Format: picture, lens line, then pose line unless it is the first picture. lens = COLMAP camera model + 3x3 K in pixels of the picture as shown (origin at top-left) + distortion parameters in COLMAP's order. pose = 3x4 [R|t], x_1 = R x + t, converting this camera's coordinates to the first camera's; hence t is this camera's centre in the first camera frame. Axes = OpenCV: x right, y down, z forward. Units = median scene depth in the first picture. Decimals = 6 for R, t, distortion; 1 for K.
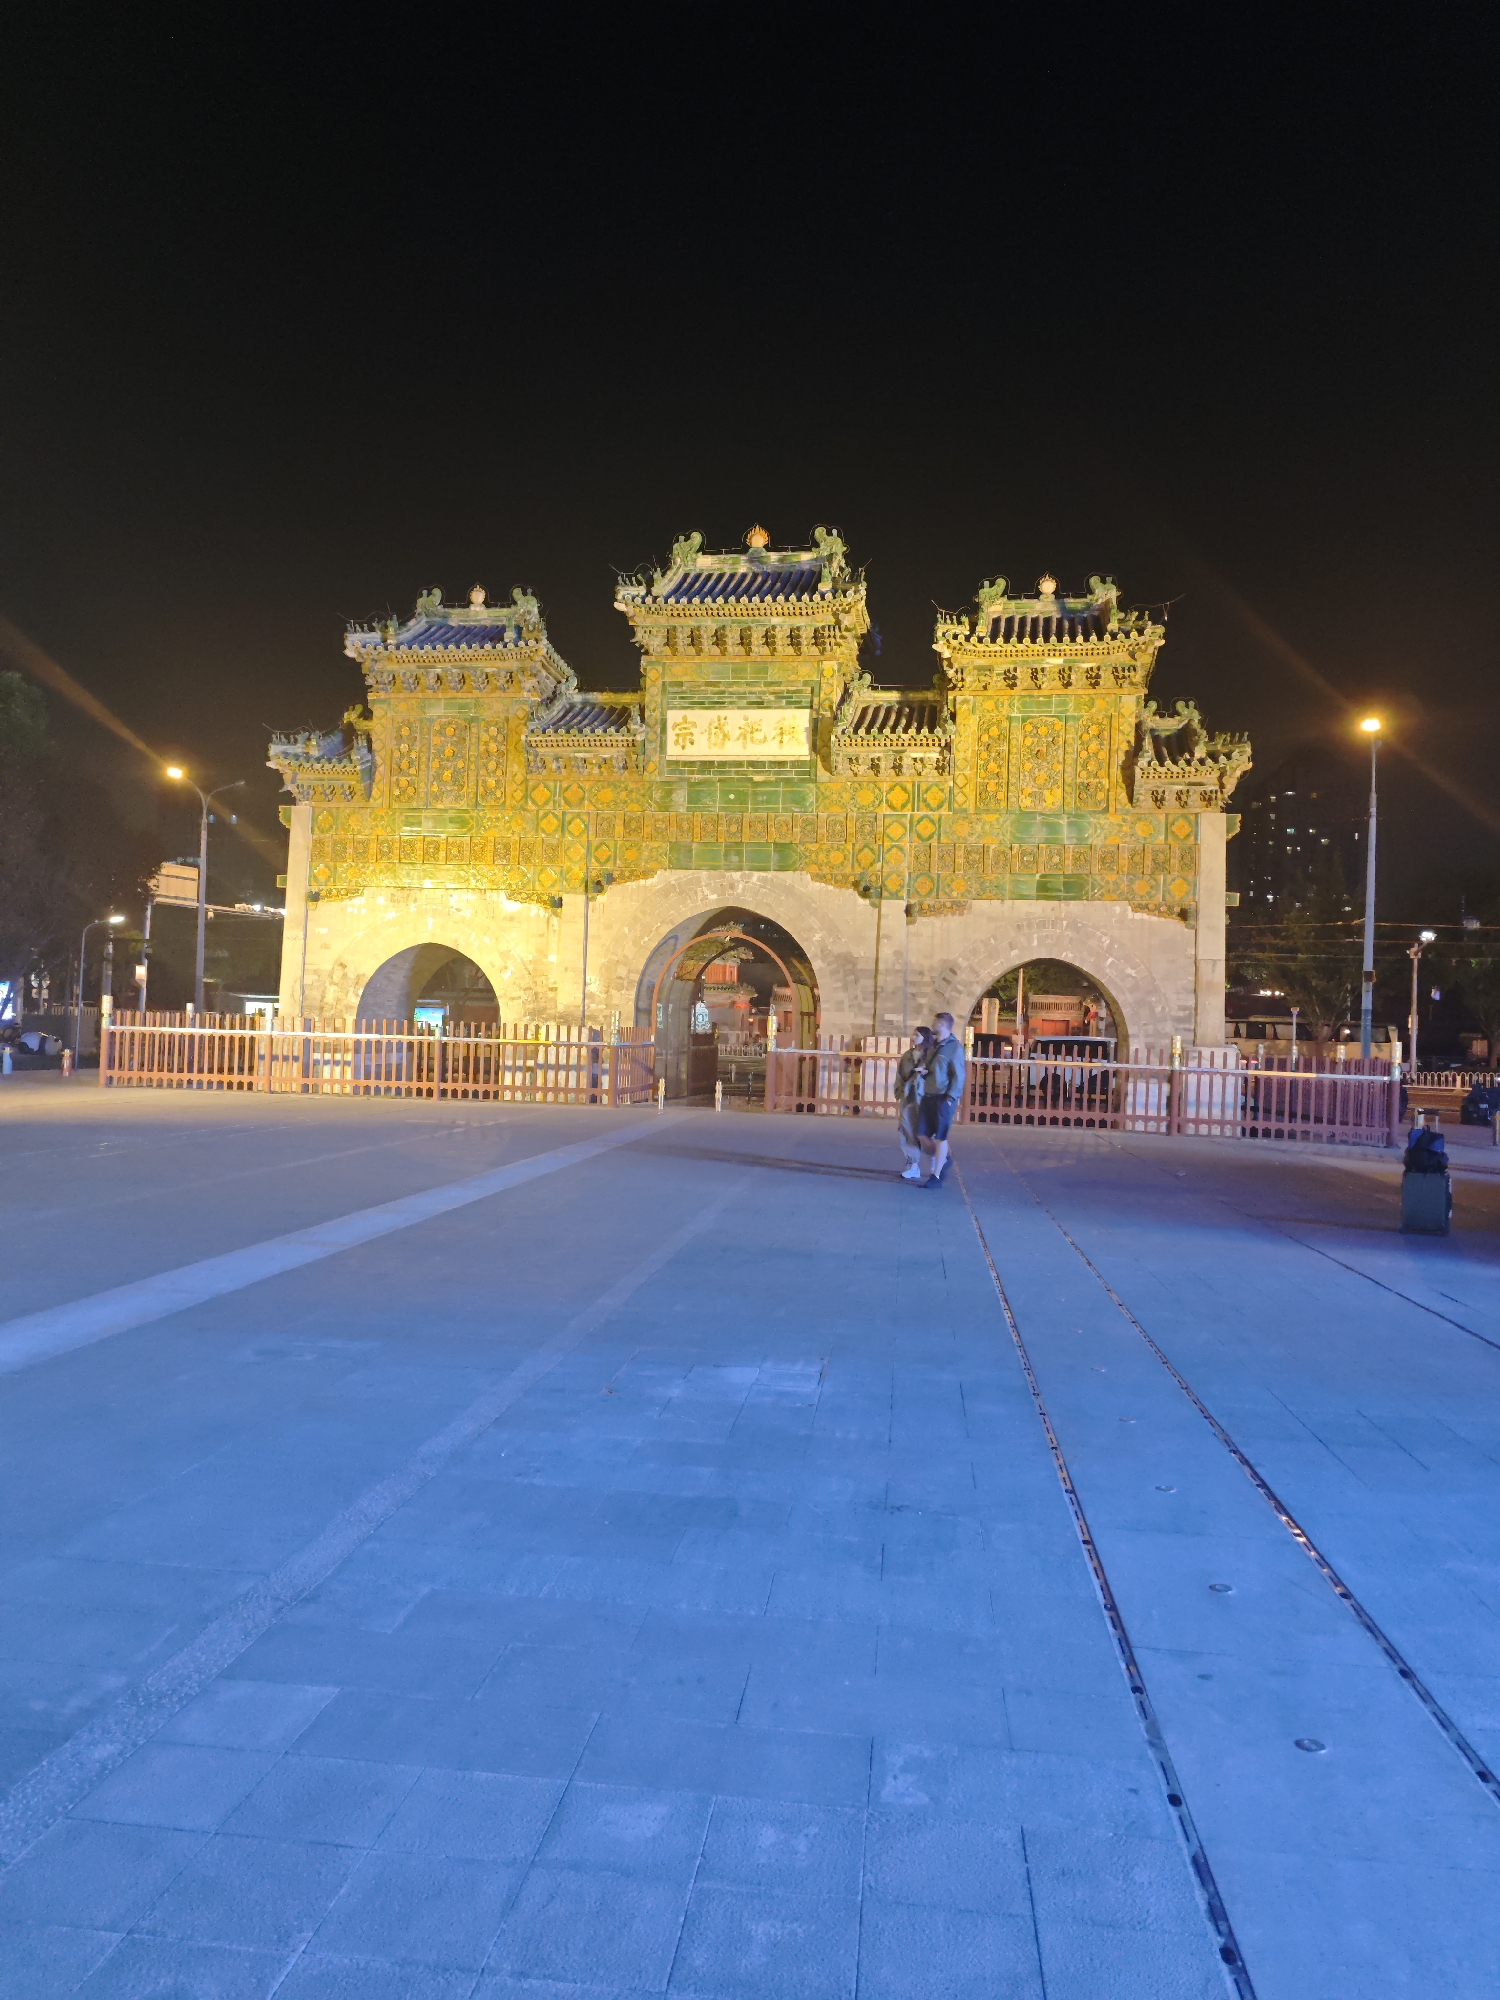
lens RADIAL K [[1453.8, 0, 750.0], [0, 1453.8, 1000.0], [0, 0, 1]] dist [0.032652, -0.002433]
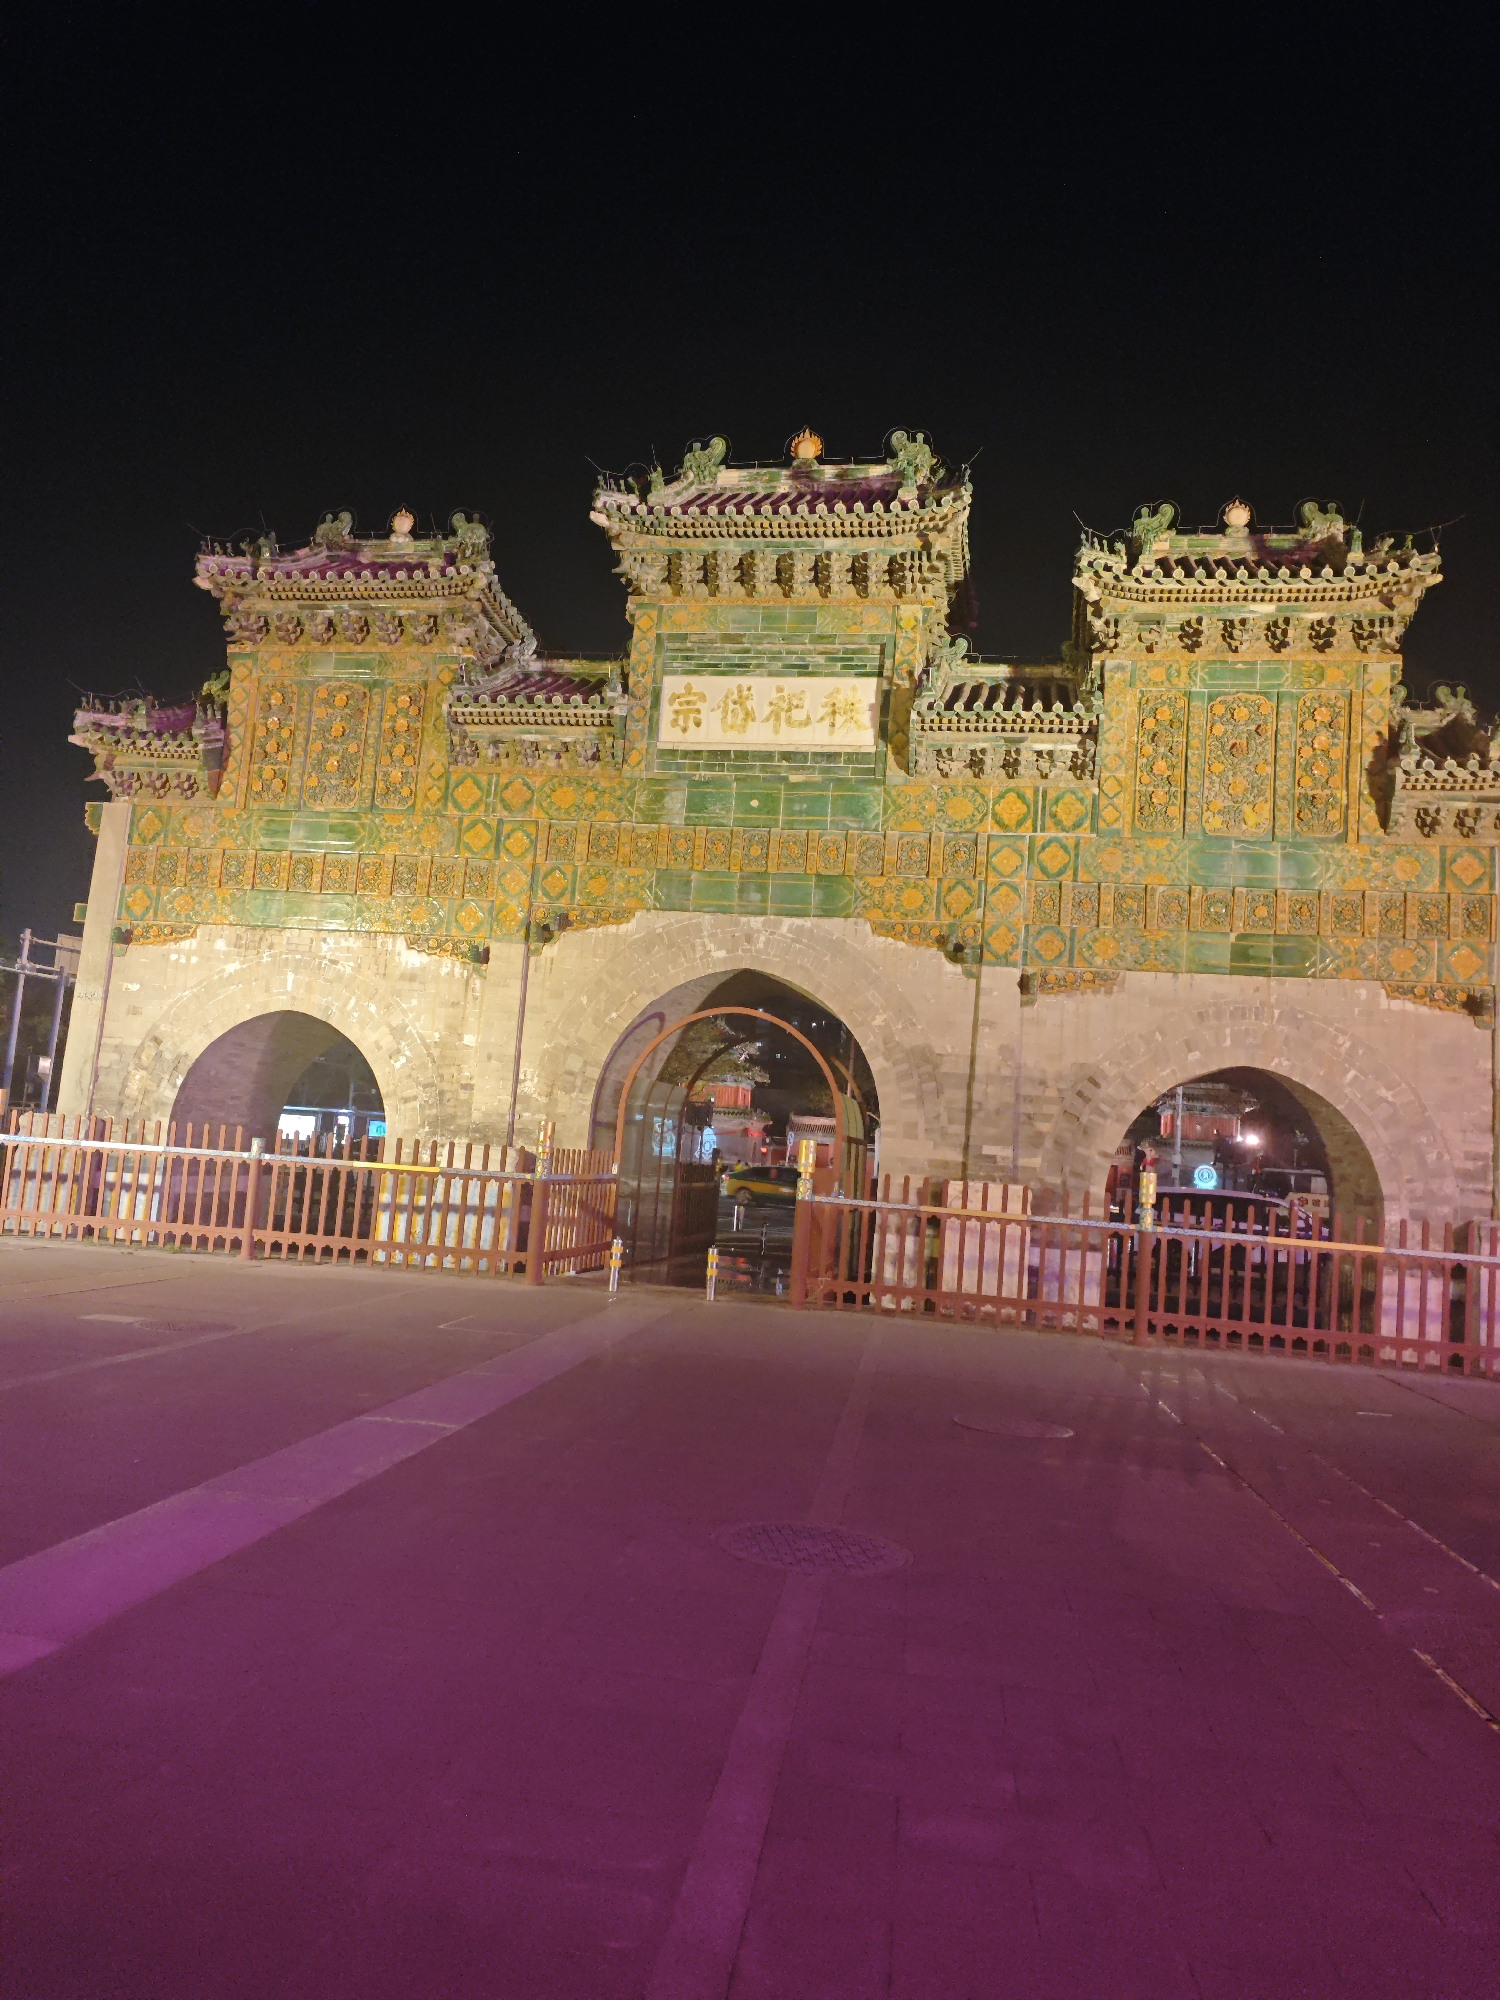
lens RADIAL K [[1453.8, 0, 750.0], [0, 1453.8, 1000.0], [0, 0, 1]] dist [0.032652, -0.002433]
pose [[0.999152, 0.039487, -0.011686, -0.003312], [-0.040389, 0.995023, -0.091093, 0.008081], [0.008030, 0.091487, 0.995774, 0.352653]]
